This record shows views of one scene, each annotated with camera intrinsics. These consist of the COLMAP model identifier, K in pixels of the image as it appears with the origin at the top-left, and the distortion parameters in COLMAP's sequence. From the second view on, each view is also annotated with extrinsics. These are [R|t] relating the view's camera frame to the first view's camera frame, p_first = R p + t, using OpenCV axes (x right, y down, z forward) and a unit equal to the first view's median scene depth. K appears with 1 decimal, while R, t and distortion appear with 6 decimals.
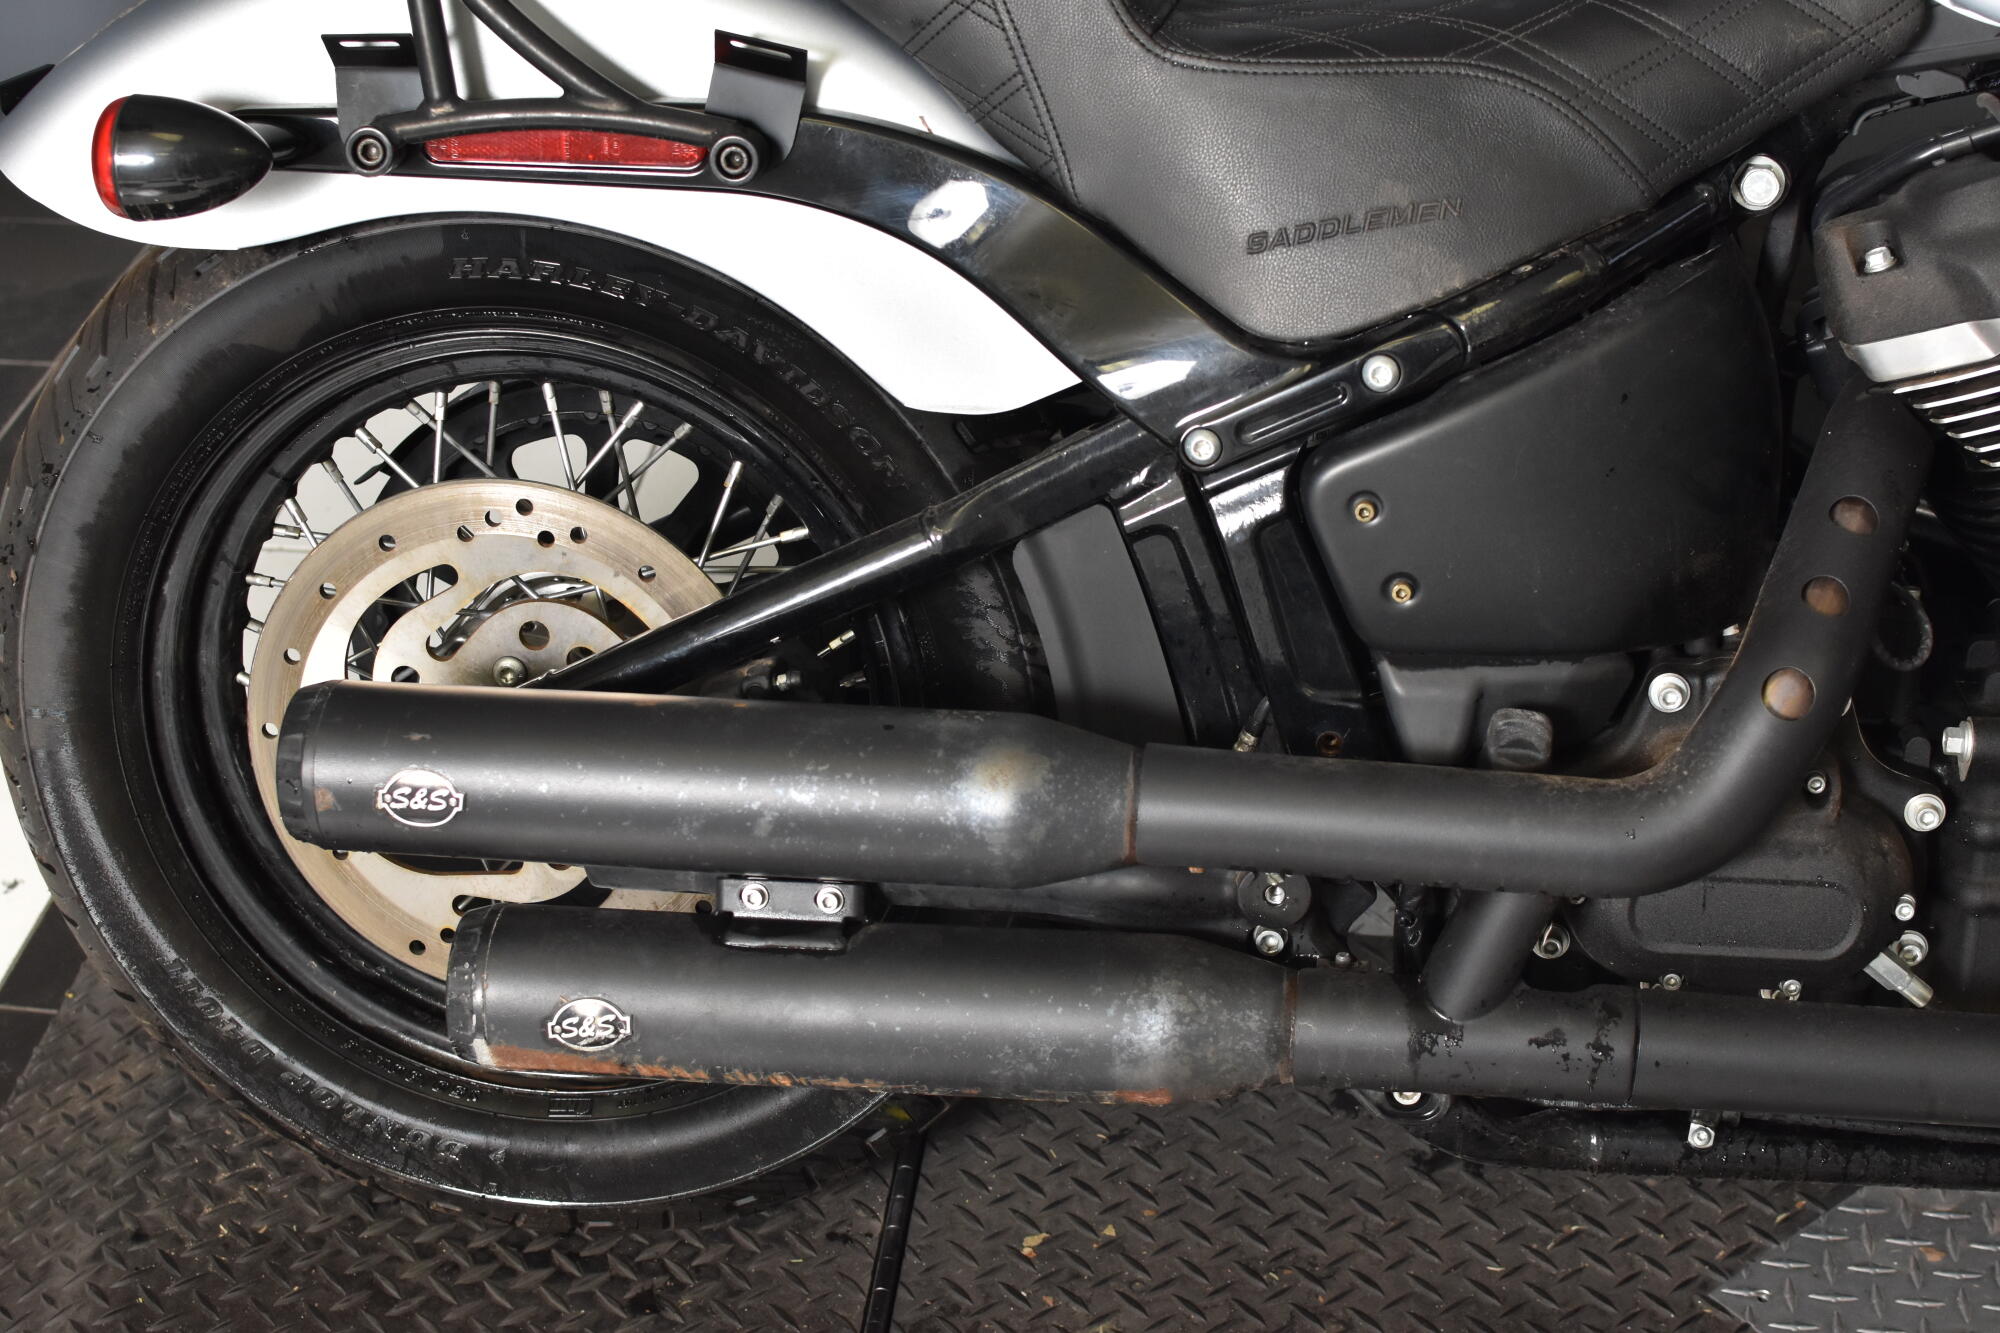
lens RADIAL K [[3084.4, 0, 997.1], [0, 3084.4, 662.5], [0, 0, 1]] dist [-0.161416, 0.000000]
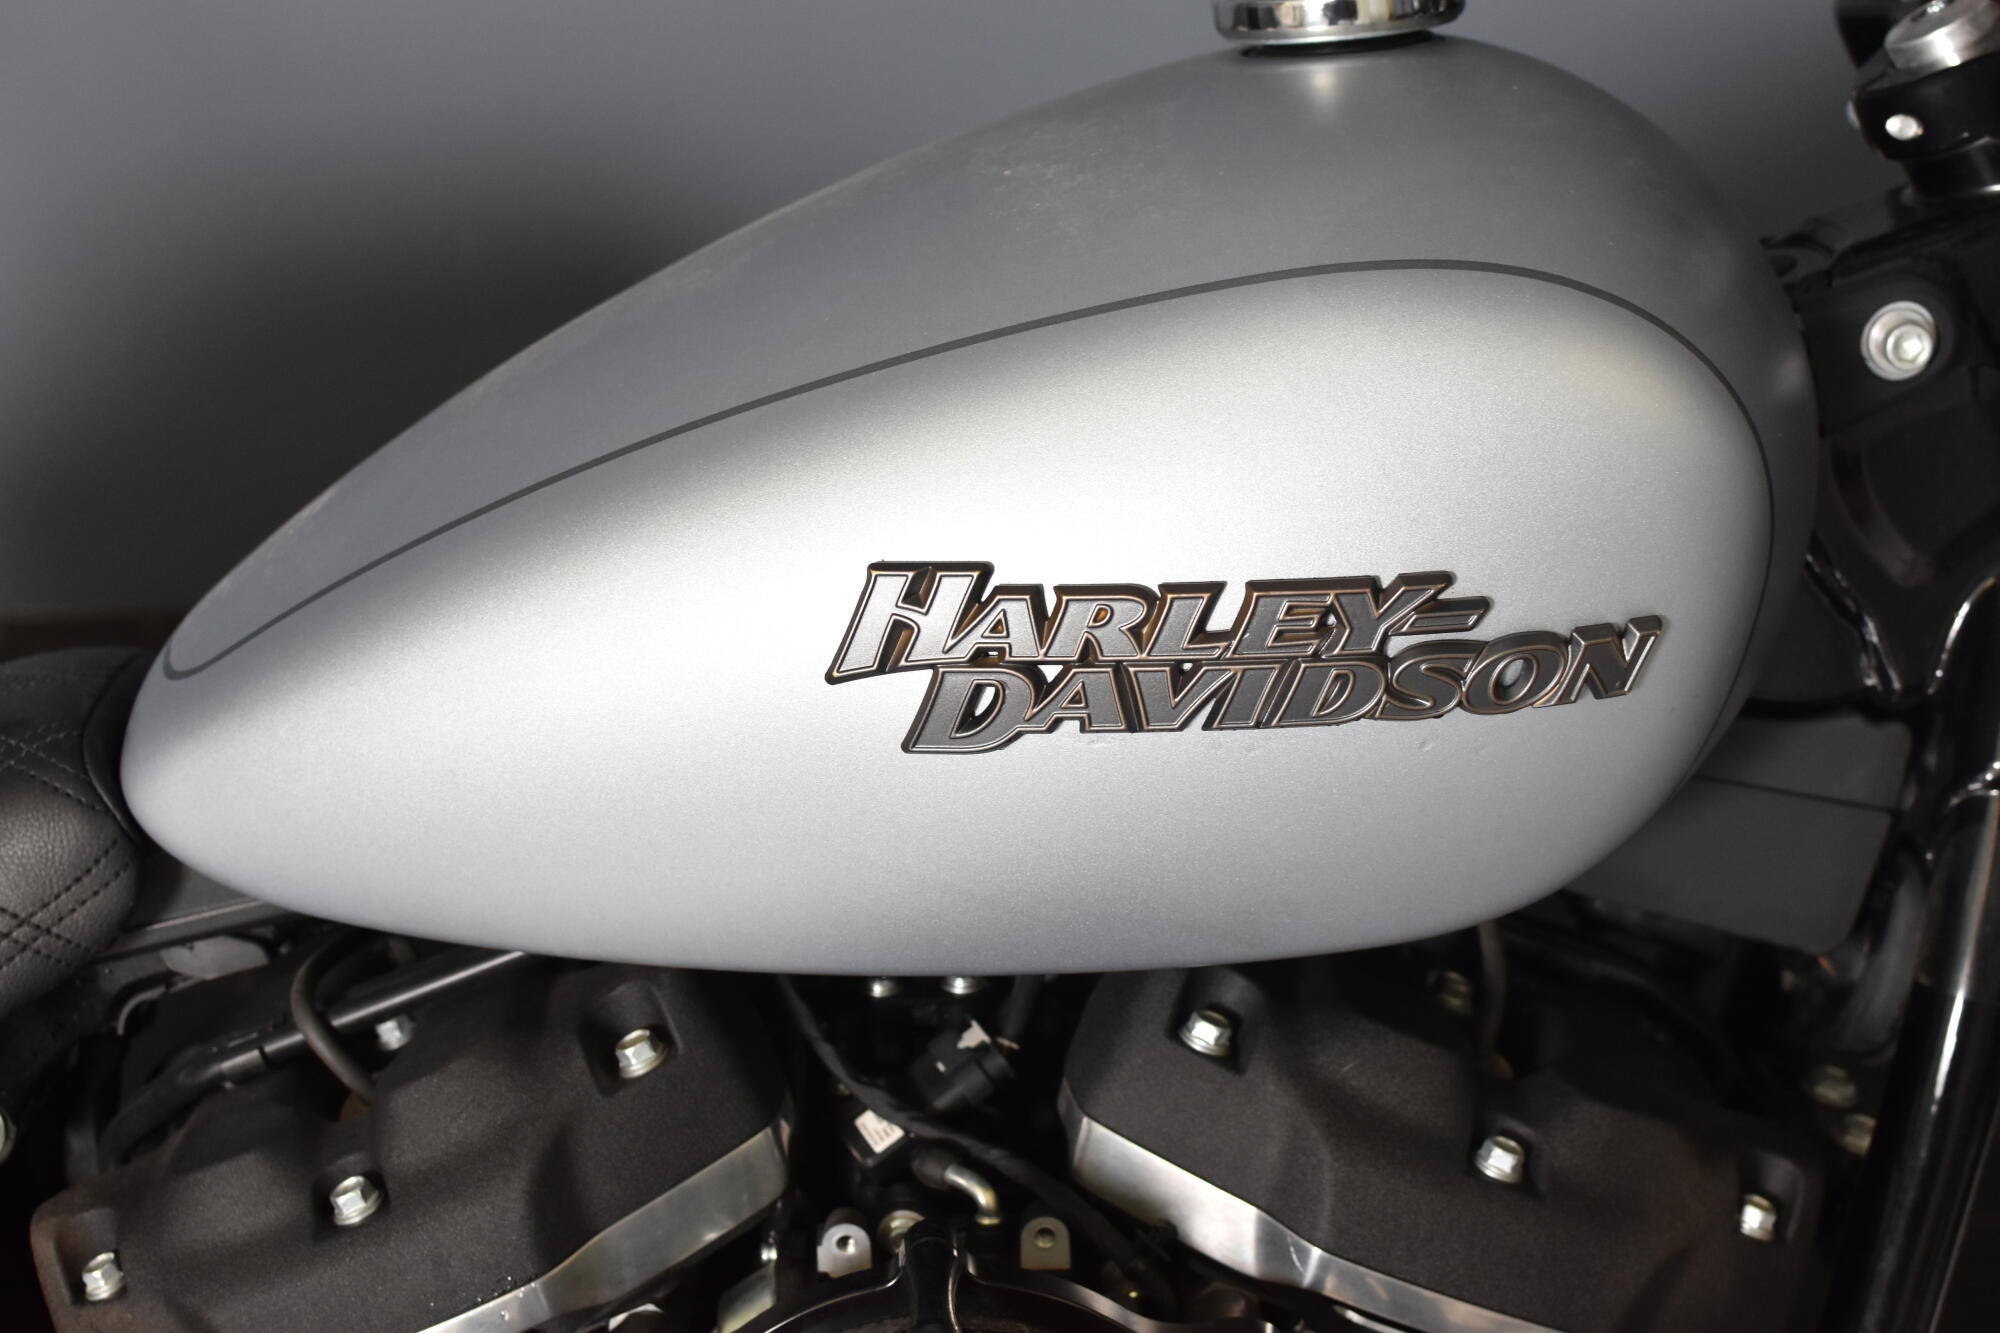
lens RADIAL K [[3084.4, 0, 990.3], [0, 3084.4, 672.7], [0, 0, 1]] dist [-0.161416, 0.000000]
pose [[0.989303, -0.077123, 0.123823, 0.396048], [0.081227, 0.996290, -0.028441, -0.219727], [-0.121170, 0.038195, 0.991897, 0.350779]]
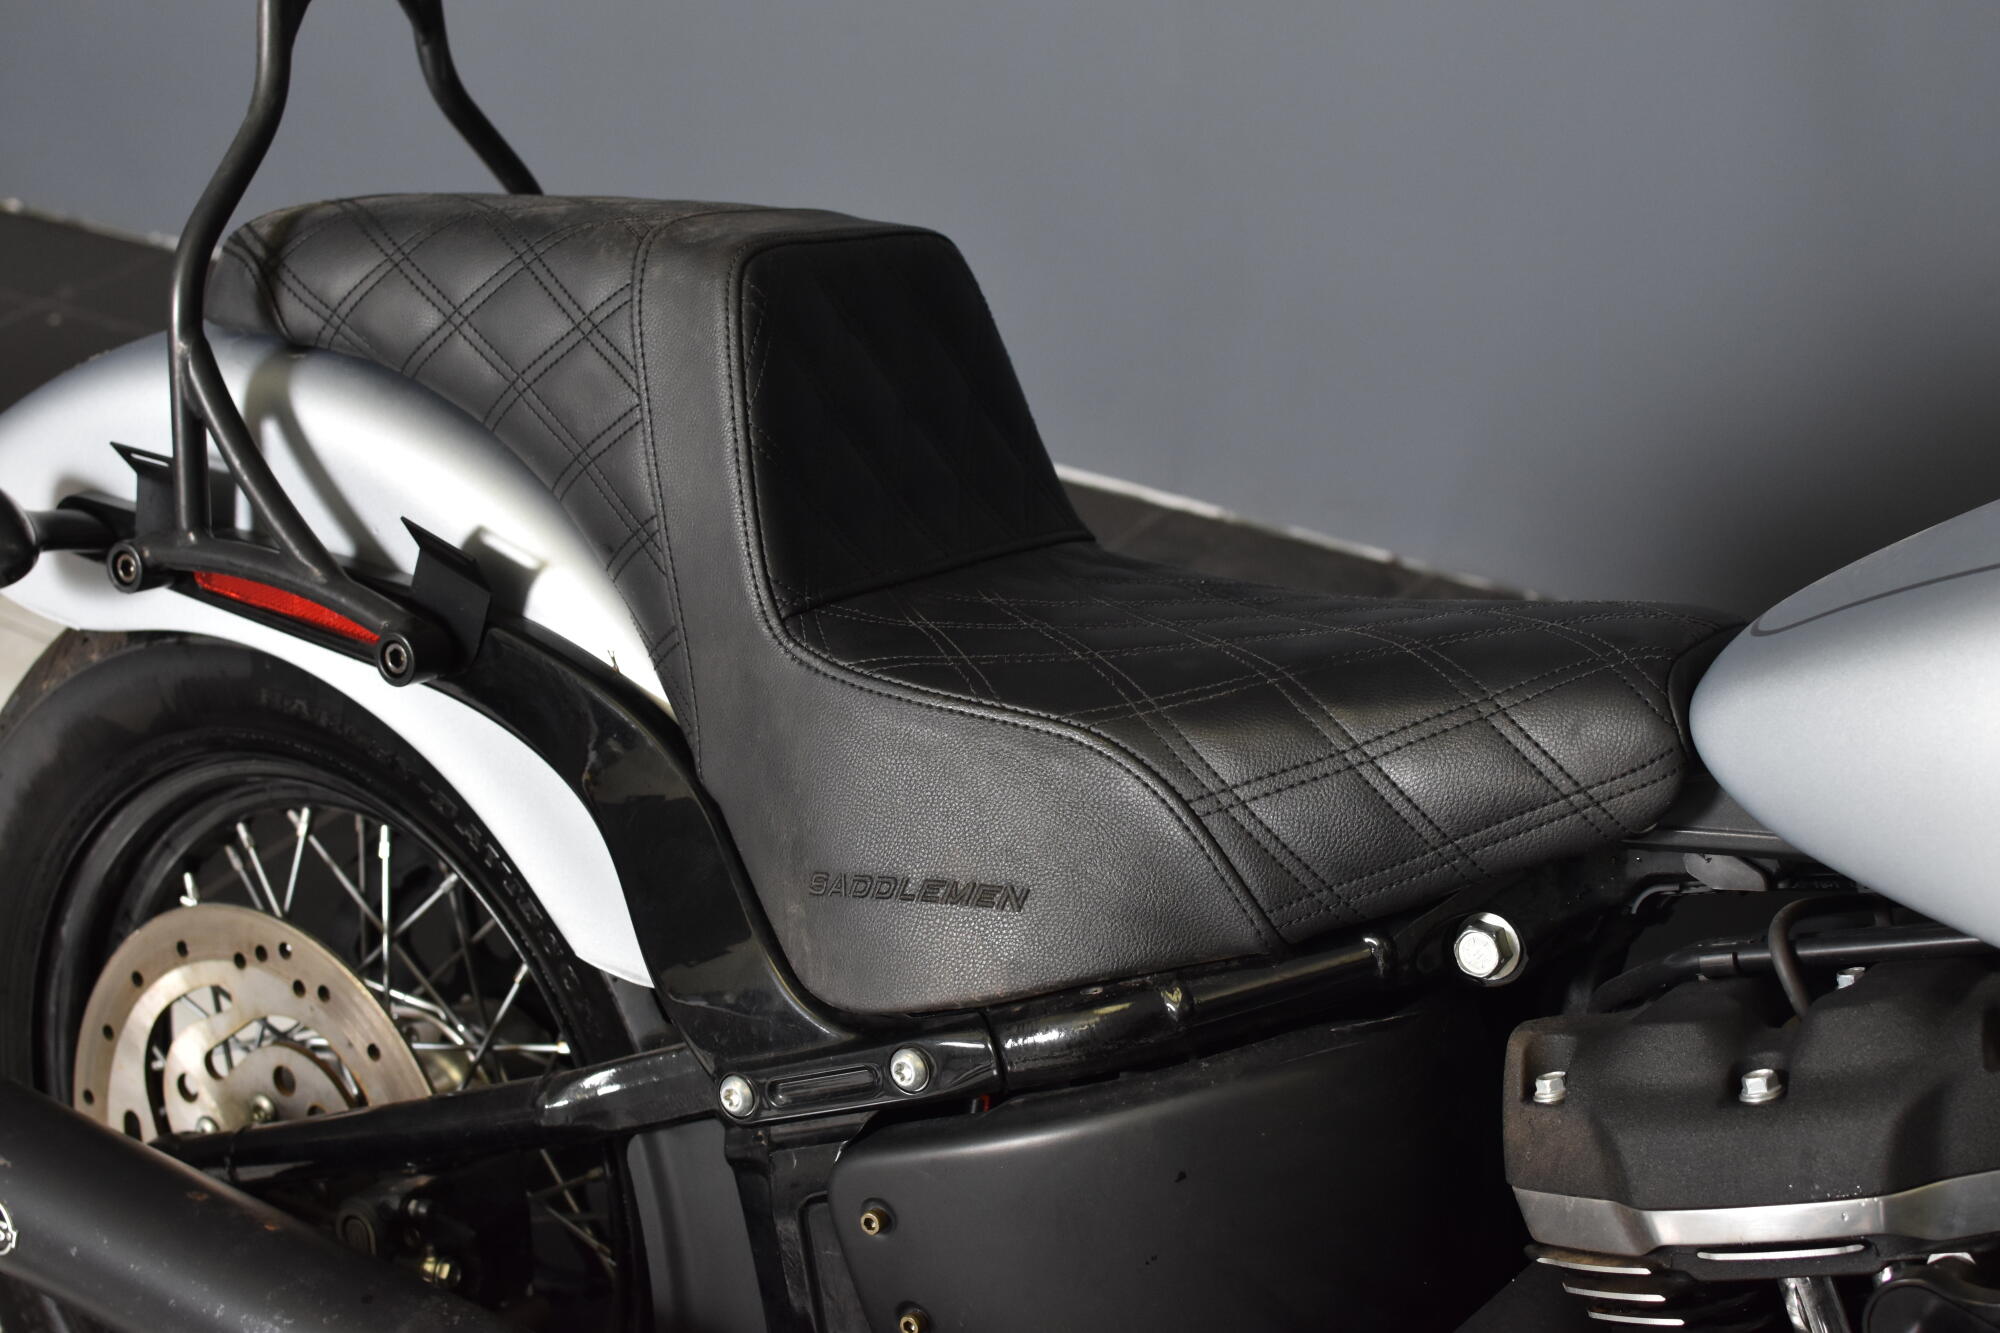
lens RADIAL K [[3084.4, 0, 989.6], [0, 3084.4, 652.5], [0, 0, 1]] dist [-0.161416, 0.000000]
pose [[0.883295, 0.204561, -0.421834, 0.458667], [-0.238175, 0.970820, -0.027942, -0.180307], [0.403810, 0.125151, 0.906242, 0.229489]]
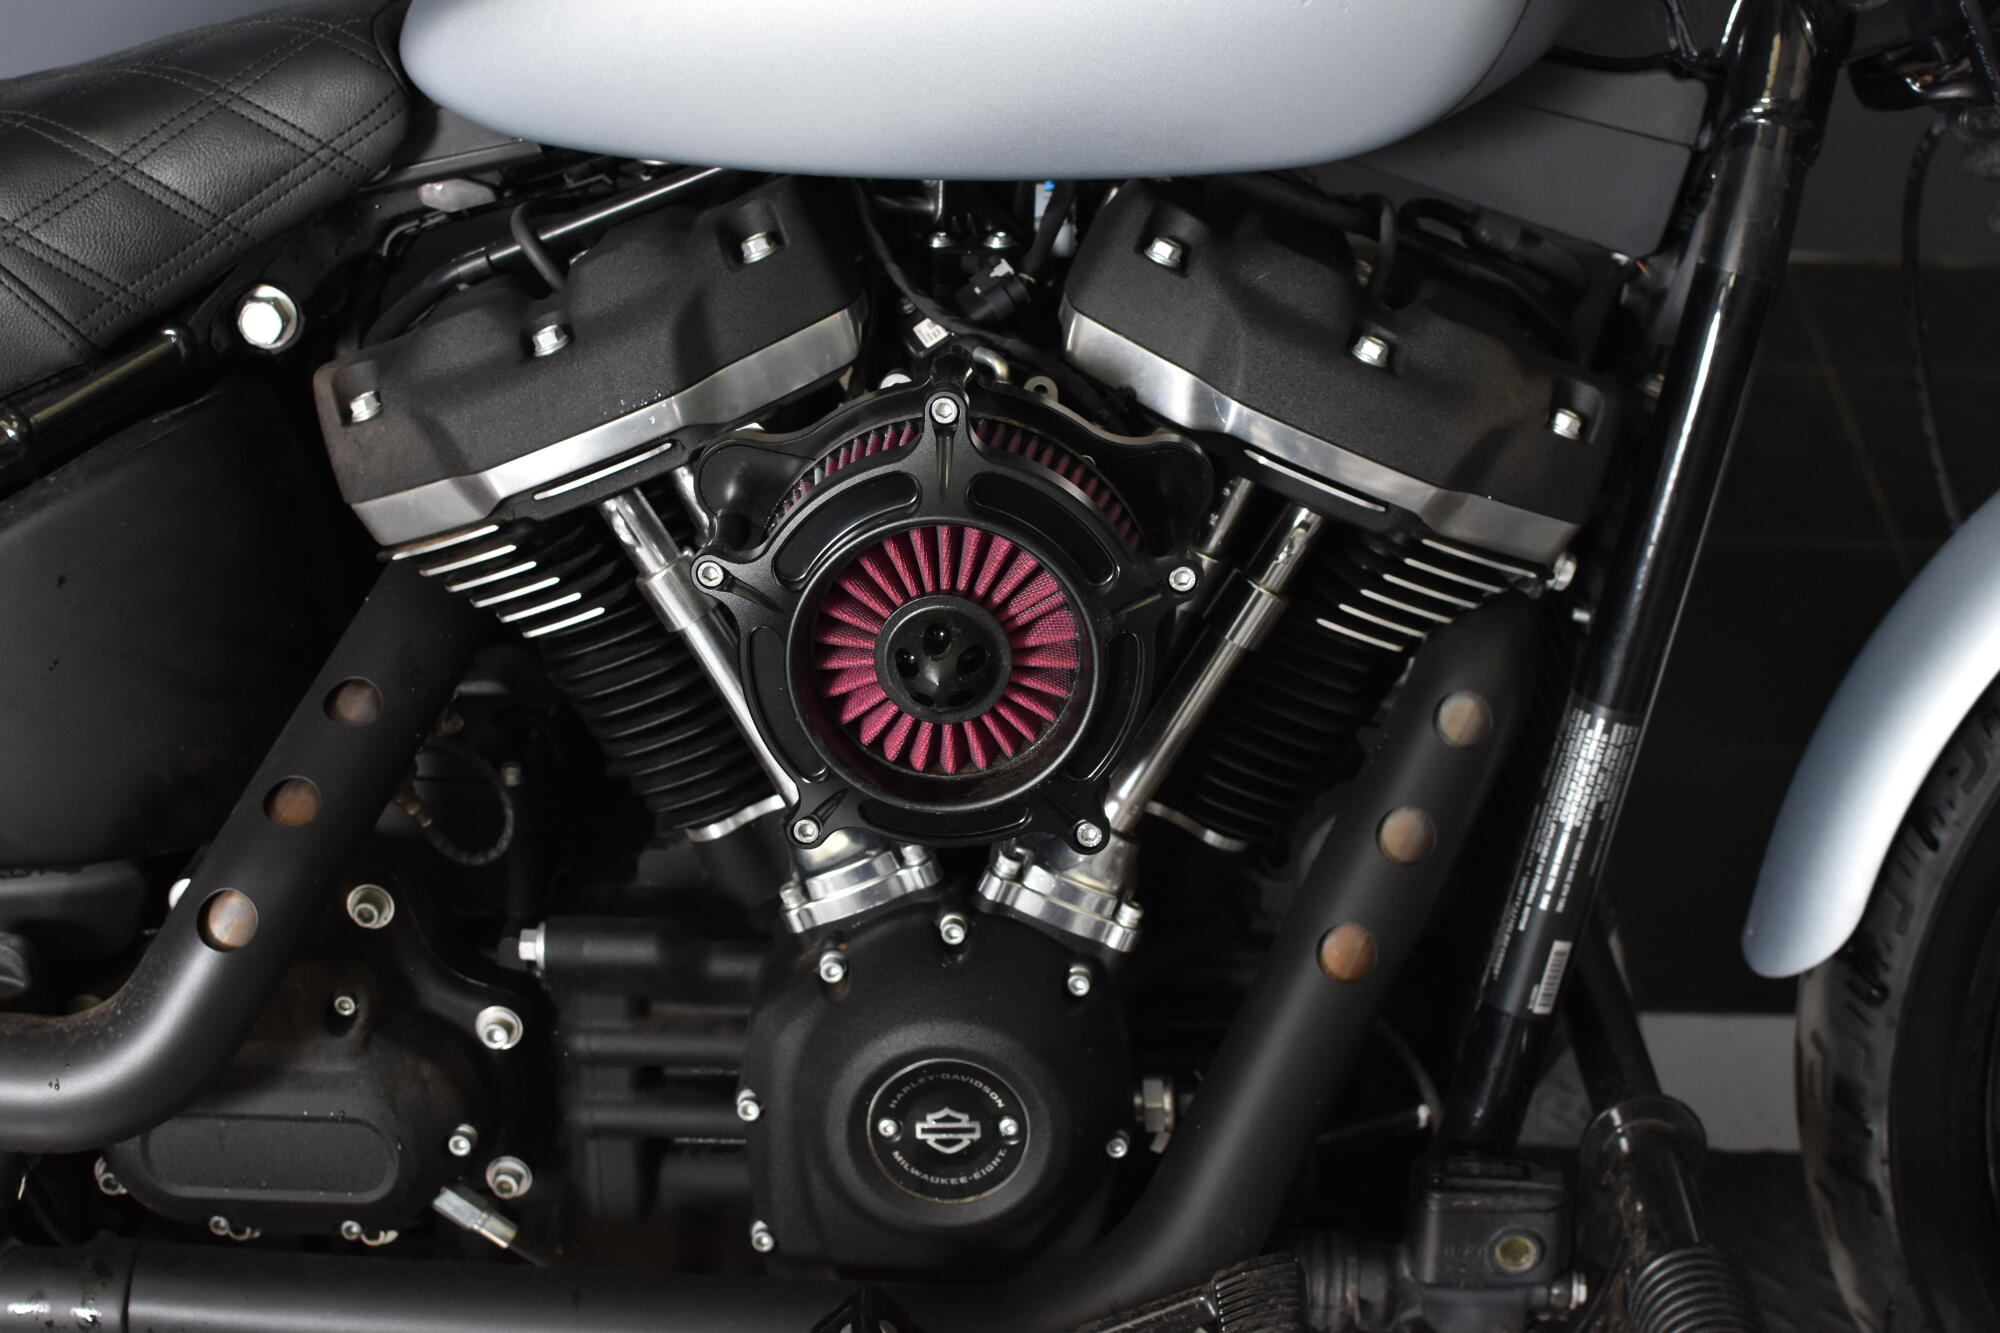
lens RADIAL K [[3084.4, 0, 995.9], [0, 3084.4, 666.9], [0, 0, 1]] dist [-0.161416, 0.000000]
pose [[0.997340, -0.031038, 0.065953, 0.402565], [0.029941, 0.999397, 0.017556, -0.067296], [-0.066458, -0.015535, 0.997668, 0.113201]]
